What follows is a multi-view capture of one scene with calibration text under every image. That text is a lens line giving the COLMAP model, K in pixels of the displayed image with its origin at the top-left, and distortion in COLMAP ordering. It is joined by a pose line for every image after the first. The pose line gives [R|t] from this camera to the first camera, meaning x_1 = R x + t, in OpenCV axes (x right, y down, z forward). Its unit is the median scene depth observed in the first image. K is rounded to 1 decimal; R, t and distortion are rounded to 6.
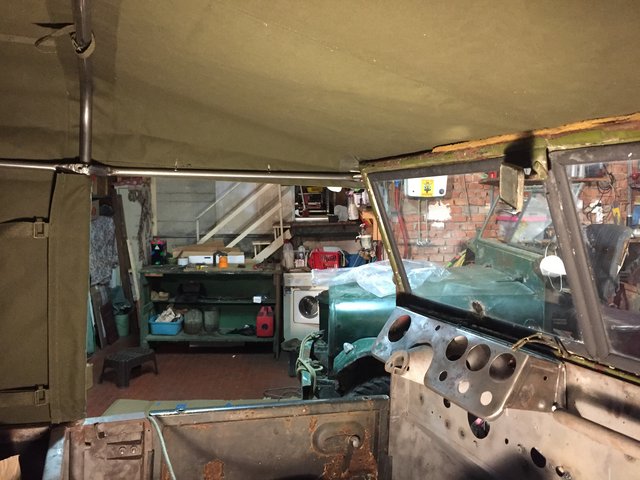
lens RADIAL K [[553.2, 0, 318.4], [0, 553.2, 238.1], [0, 0, 1]] dist [0.089435, -0.109558]
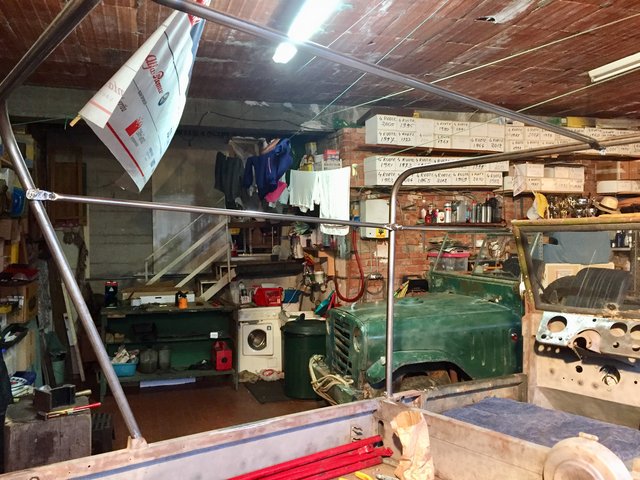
lens RADIAL K [[553.2, 0, 318.4], [0, 553.2, 238.1], [0, 0, 1]] dist [0.089435, -0.109558]
pose [[0.953956, -0.007172, 0.299860, -0.257754], [0.027790, 0.997527, -0.064550, -0.000099], [-0.298655, 0.069911, 0.951797, -0.091870]]
